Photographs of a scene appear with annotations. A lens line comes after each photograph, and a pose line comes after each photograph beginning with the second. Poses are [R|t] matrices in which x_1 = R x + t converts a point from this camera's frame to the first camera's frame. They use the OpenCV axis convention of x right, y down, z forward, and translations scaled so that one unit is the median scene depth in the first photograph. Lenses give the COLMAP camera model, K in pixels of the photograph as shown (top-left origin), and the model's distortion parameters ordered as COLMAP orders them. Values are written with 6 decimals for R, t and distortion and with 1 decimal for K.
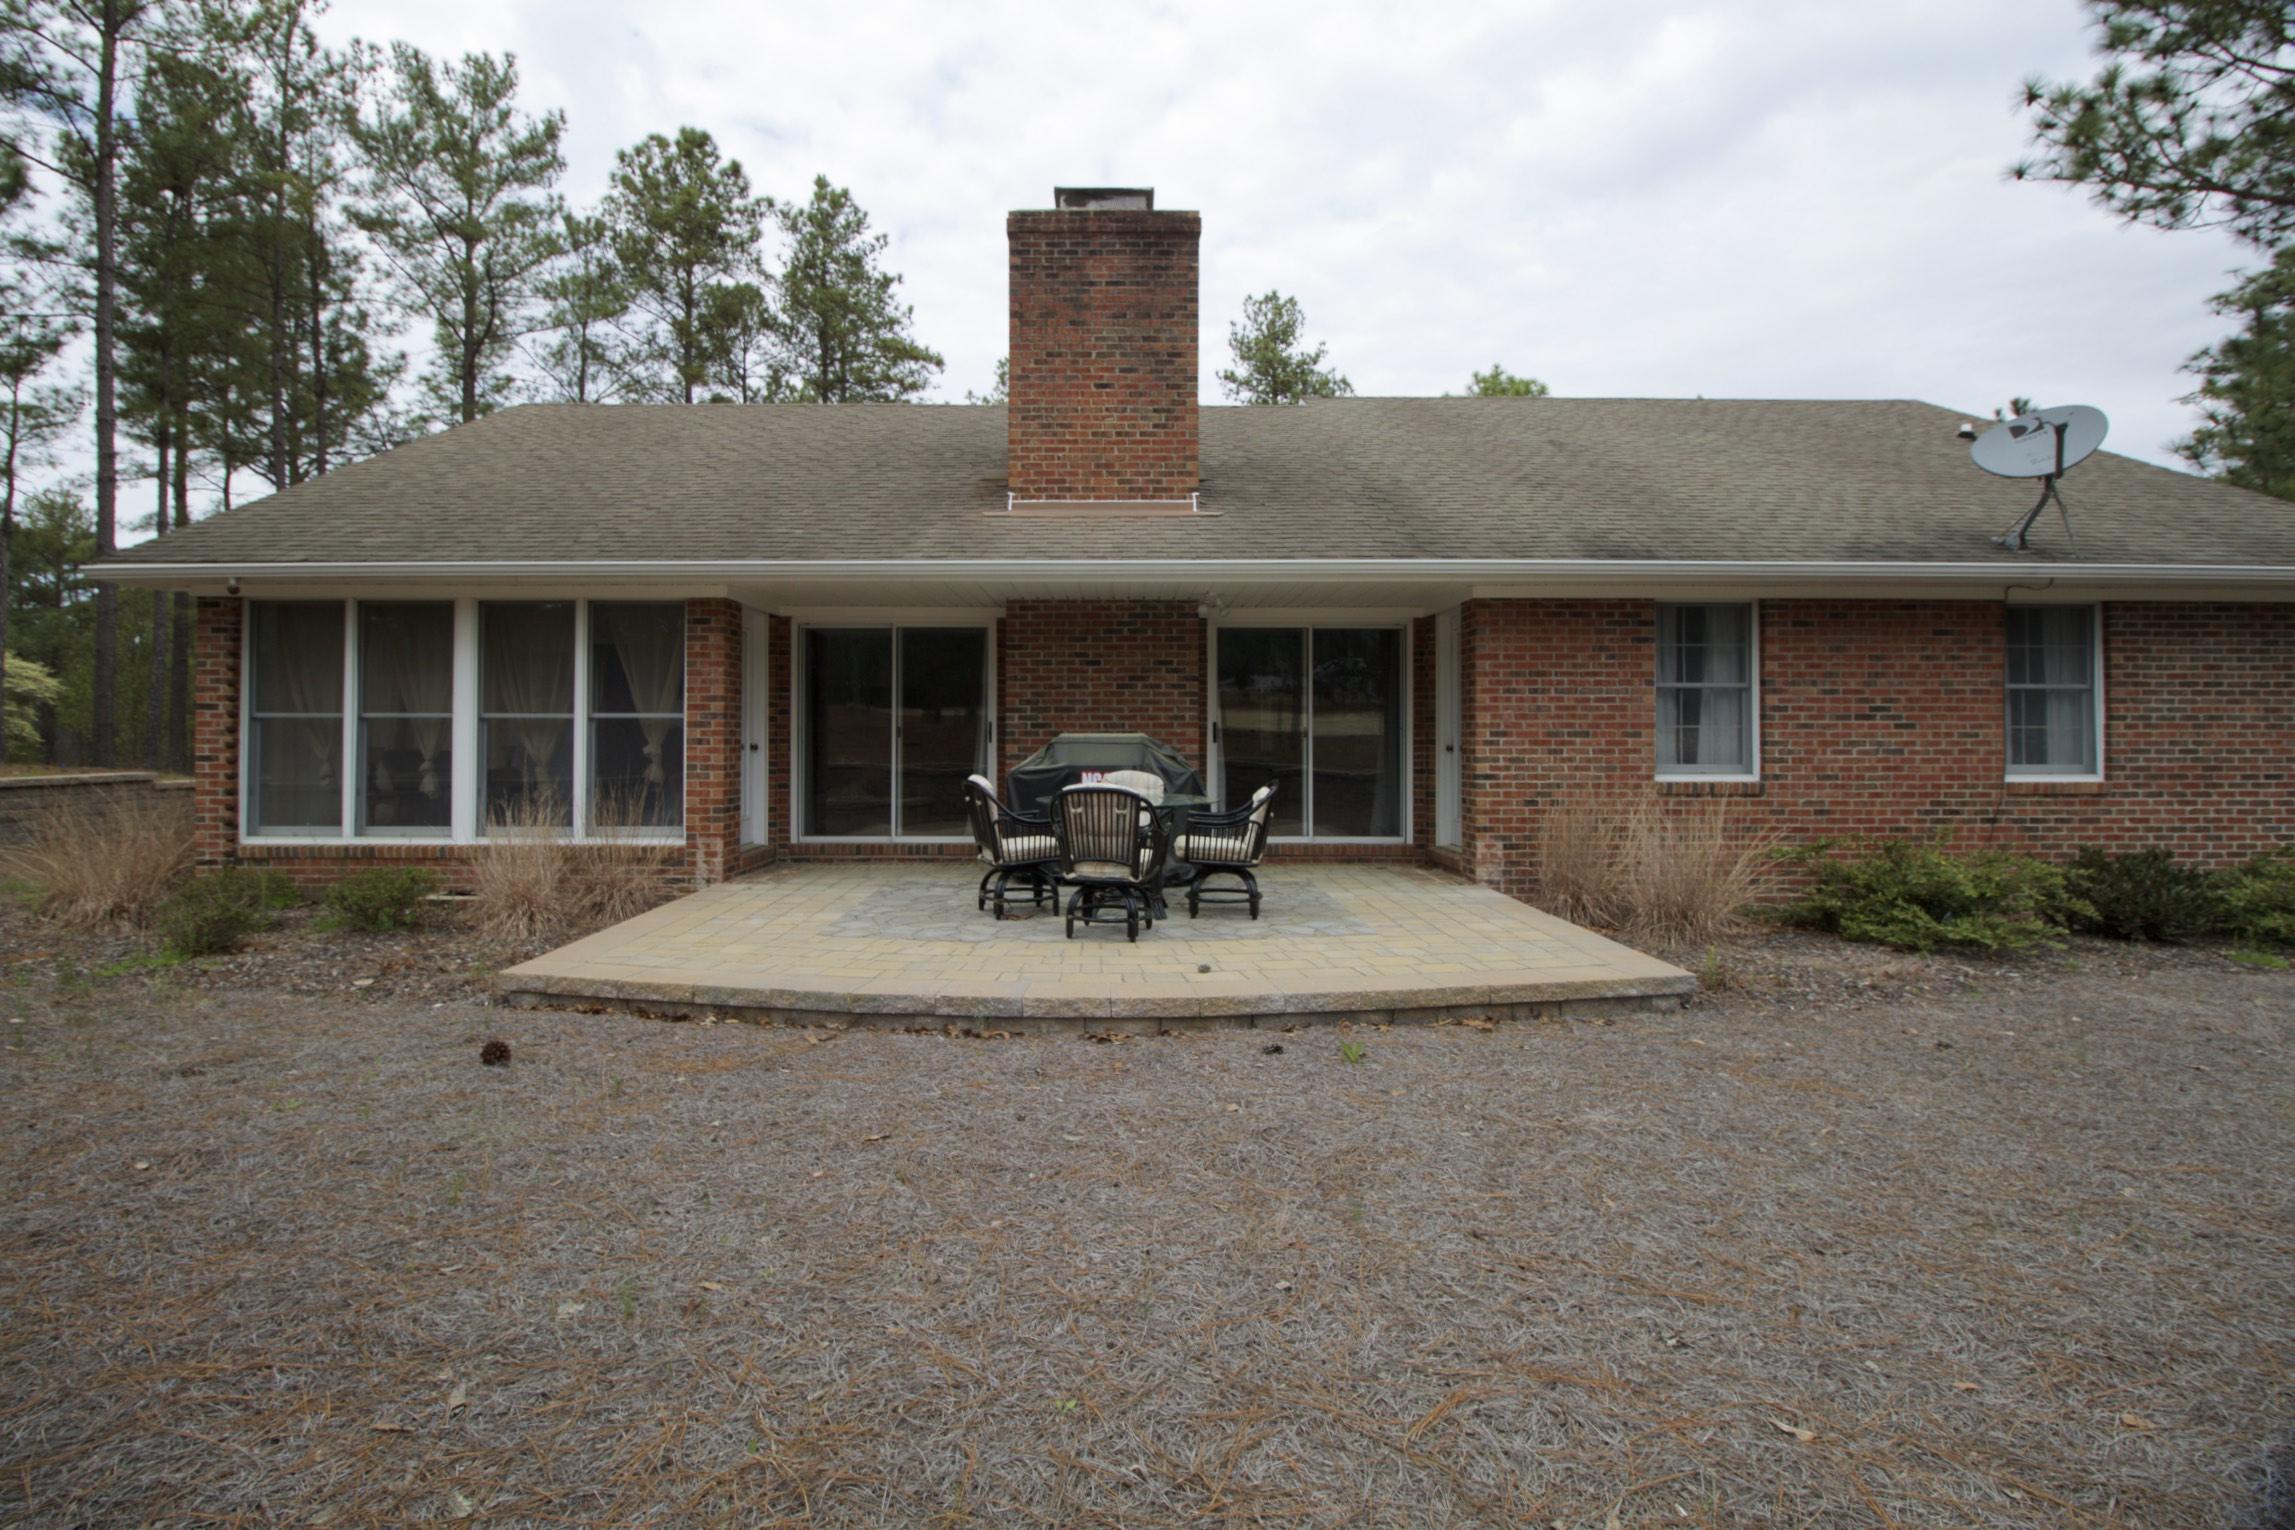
lens RADIAL K [[1101.3, 0, 1113.5], [0, 1101.3, 731.1], [0, 0, 1]] dist [0.009902, -0.021499]
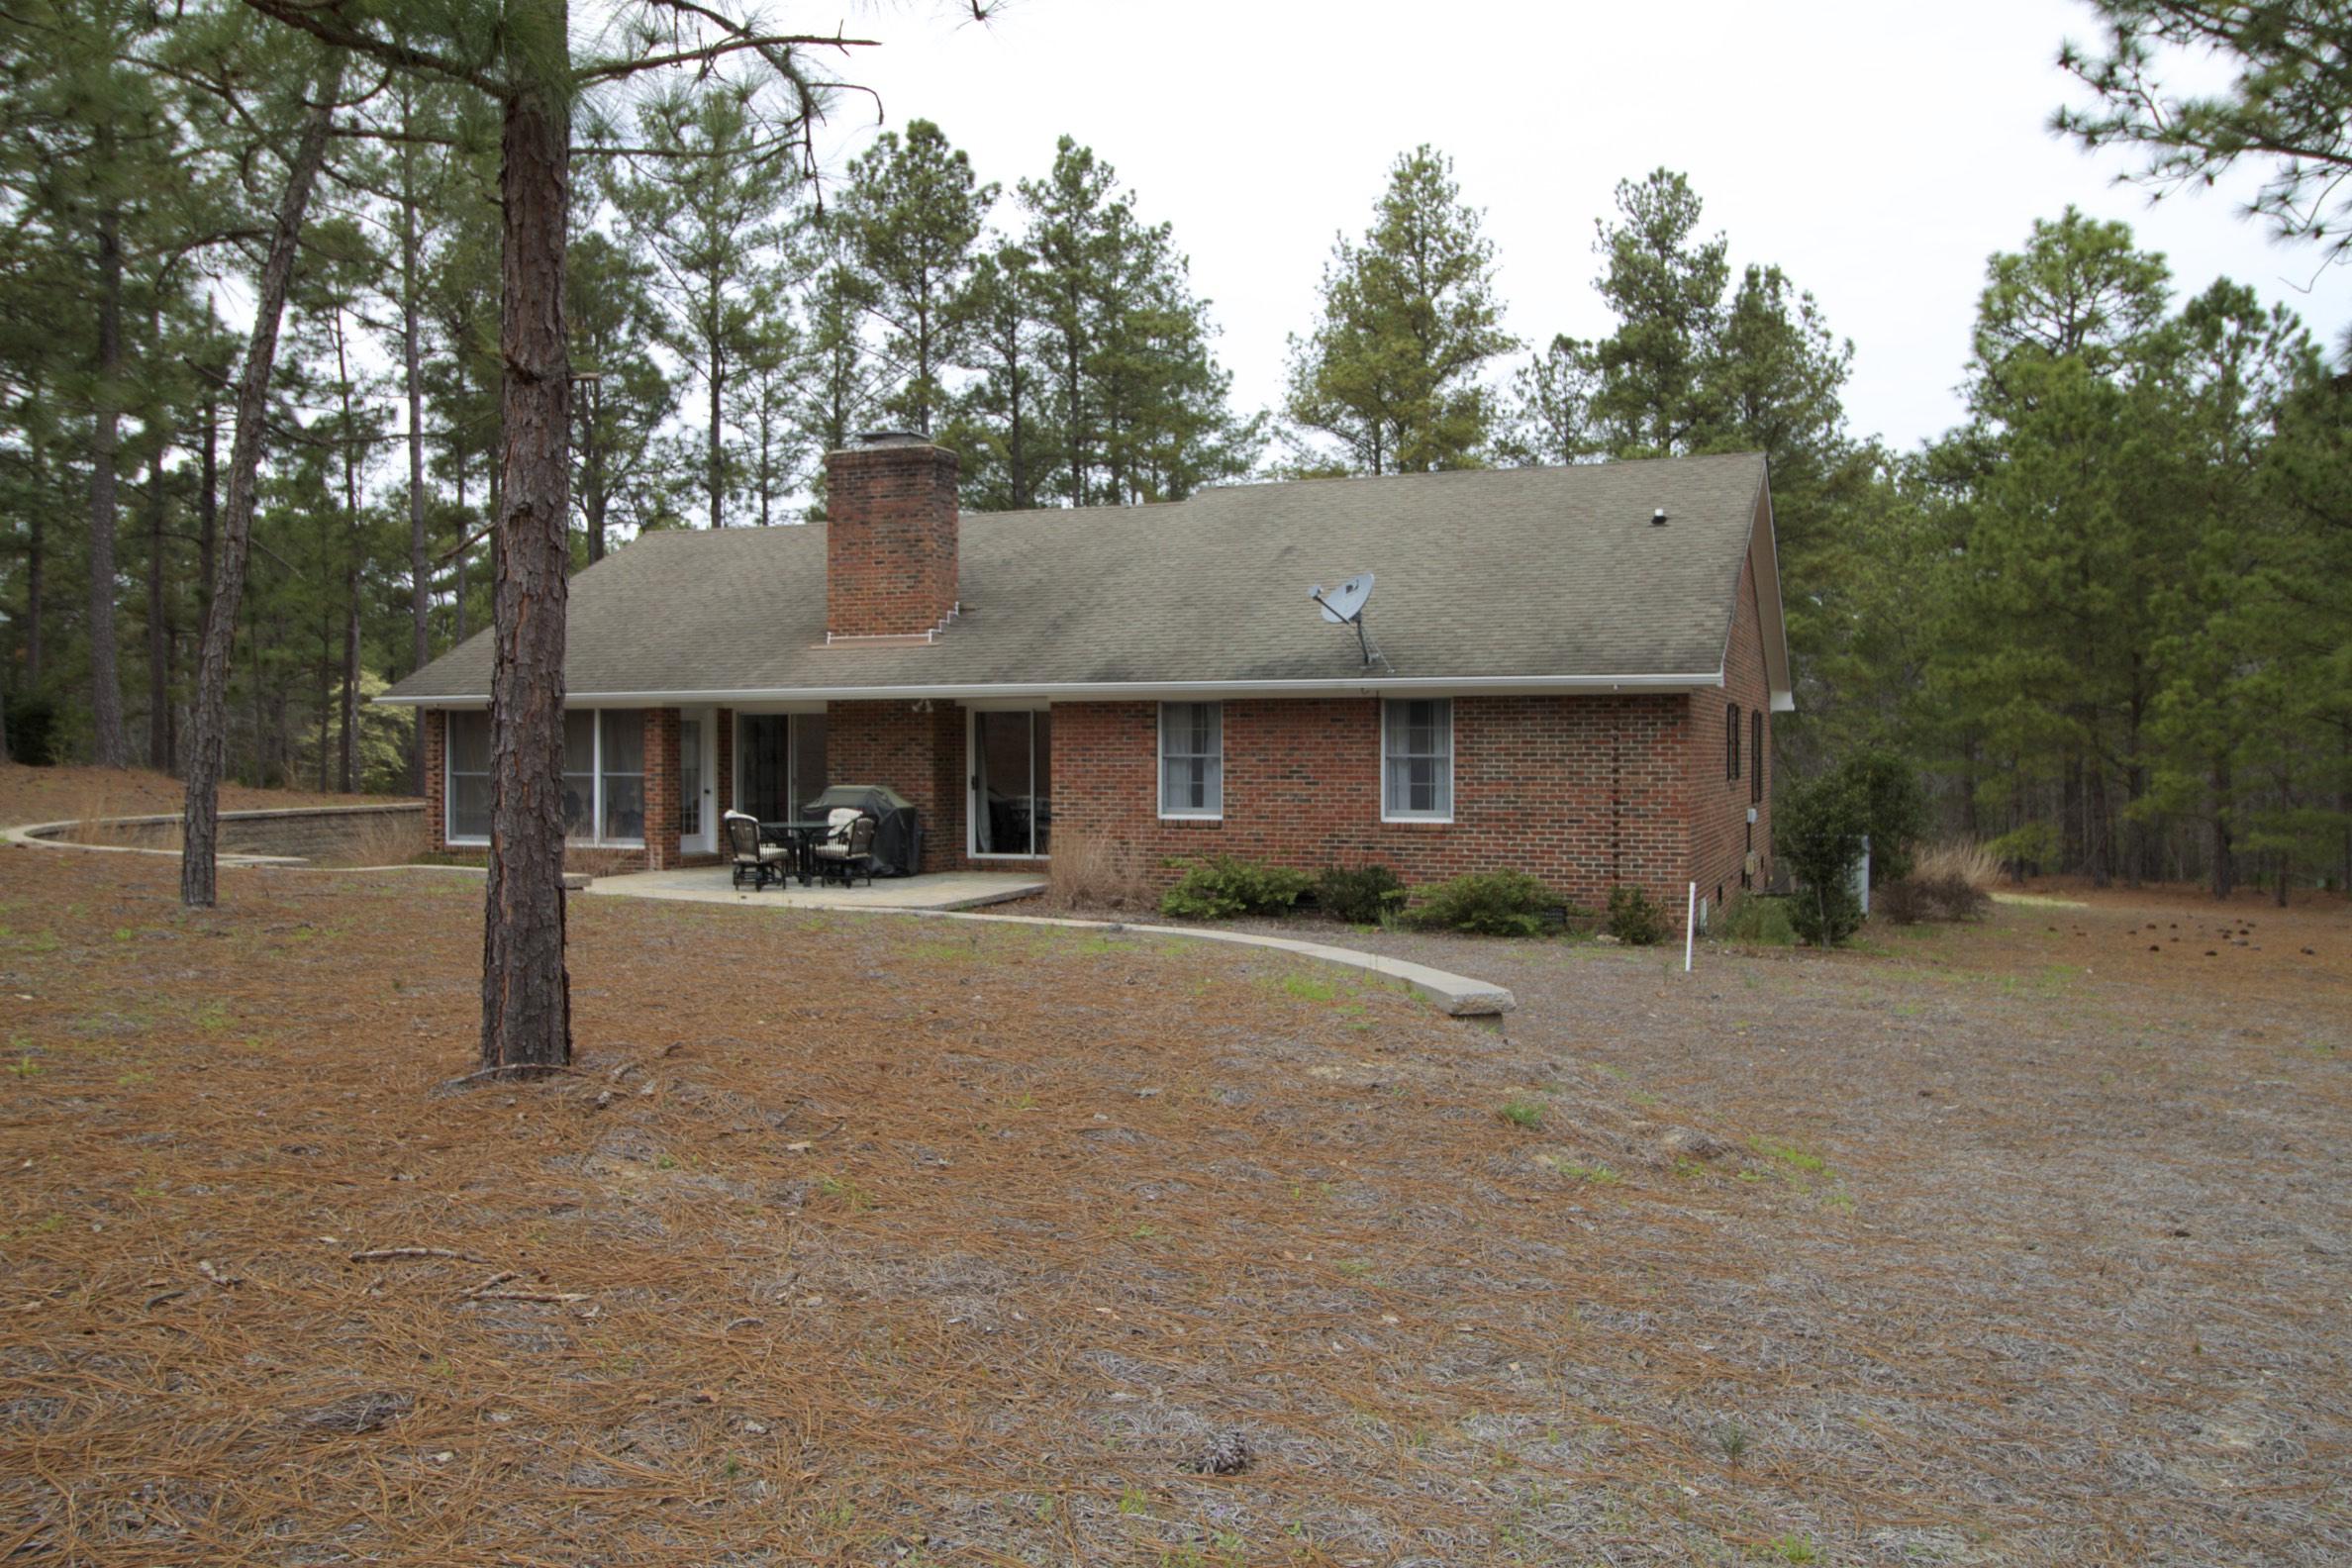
lens RADIAL K [[1867.1, 0, 1176.0], [0, 1867.1, 784.0], [0, 0, 1]] dist [0.017314, 0.001174]
pose [[0.922157, 0.004127, -0.386793, 1.521899], [0.005801, 0.999683, 0.024498, -0.066462], [0.386772, -0.024835, 0.921841, -1.395205]]
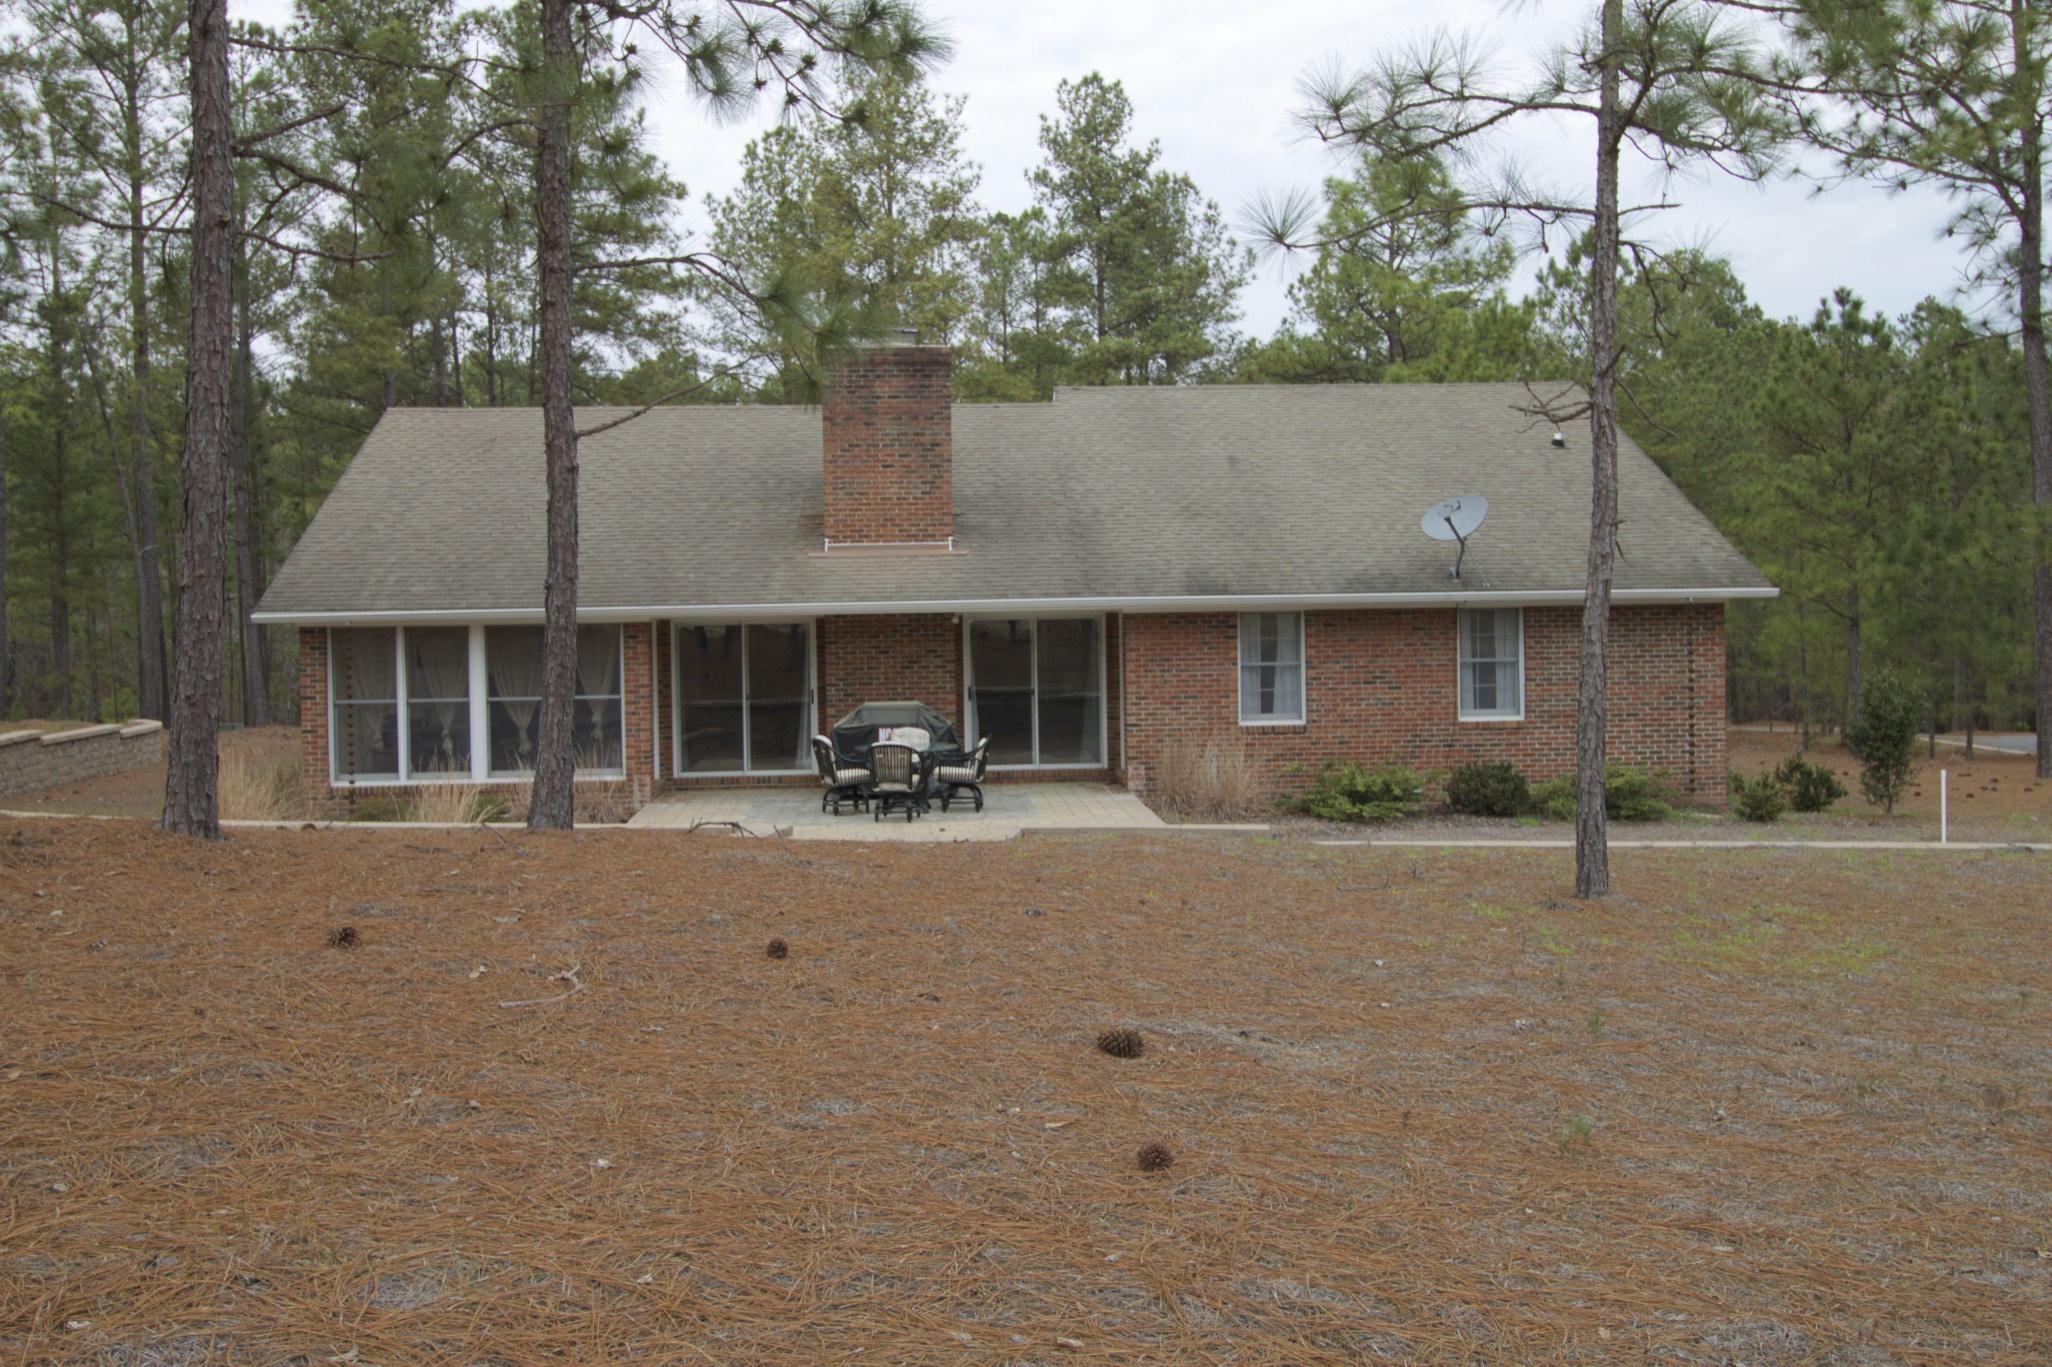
lens RADIAL K [[1906.9, 0, 1037.3], [0, 1906.9, 643.4], [0, 0, 1]] dist [0.019255, 0.001186]
pose [[0.997471, -0.018610, 0.068599, 0.012336], [0.016241, 0.999257, 0.034939, -0.173720], [-0.069198, -0.033737, 0.997032, -1.719626]]
